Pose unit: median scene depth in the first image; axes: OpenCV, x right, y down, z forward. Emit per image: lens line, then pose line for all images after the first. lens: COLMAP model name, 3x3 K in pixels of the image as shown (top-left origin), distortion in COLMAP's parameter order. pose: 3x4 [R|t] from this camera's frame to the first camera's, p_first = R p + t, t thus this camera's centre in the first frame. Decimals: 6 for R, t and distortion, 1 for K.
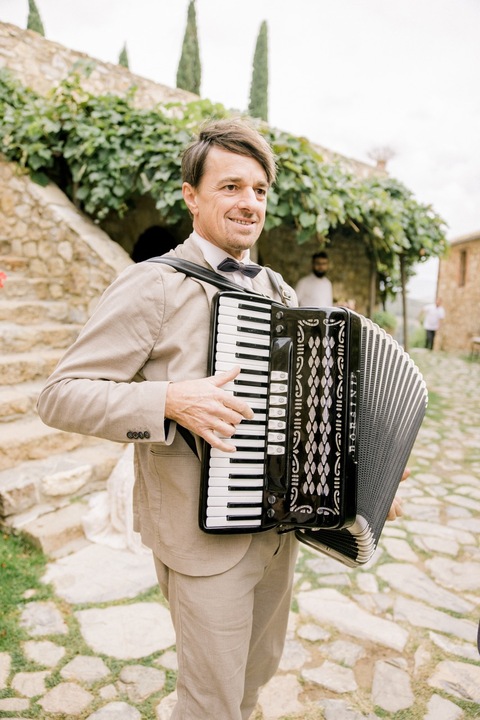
lens RADIAL K [[578.4, 0, 240.1], [0, 578.4, 356.8], [0, 0, 1]] dist [-0.008723, 0.005821]
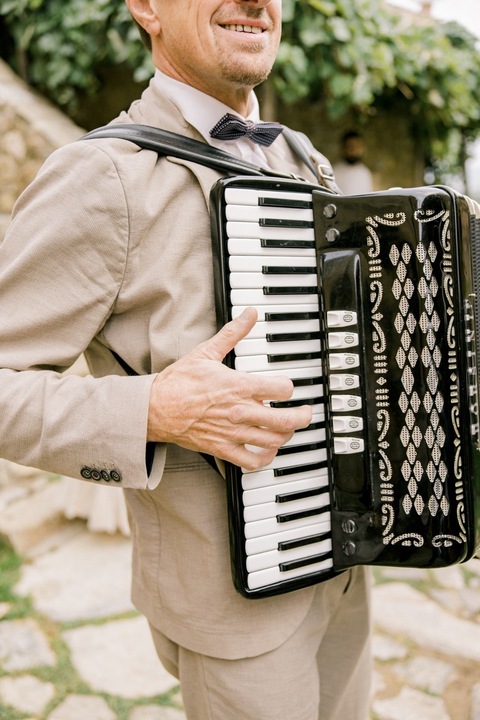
lens RADIAL K [[696.3, 0, 241.4], [0, 696.3, 360.1], [0, 0, 1]] dist [0.010912, 0.000000]
pose [[0.991435, -0.114881, 0.062119, -0.079792], [0.103091, 0.980416, 0.167799, -0.053885], [-0.080179, -0.159958, 0.983862, 0.322727]]
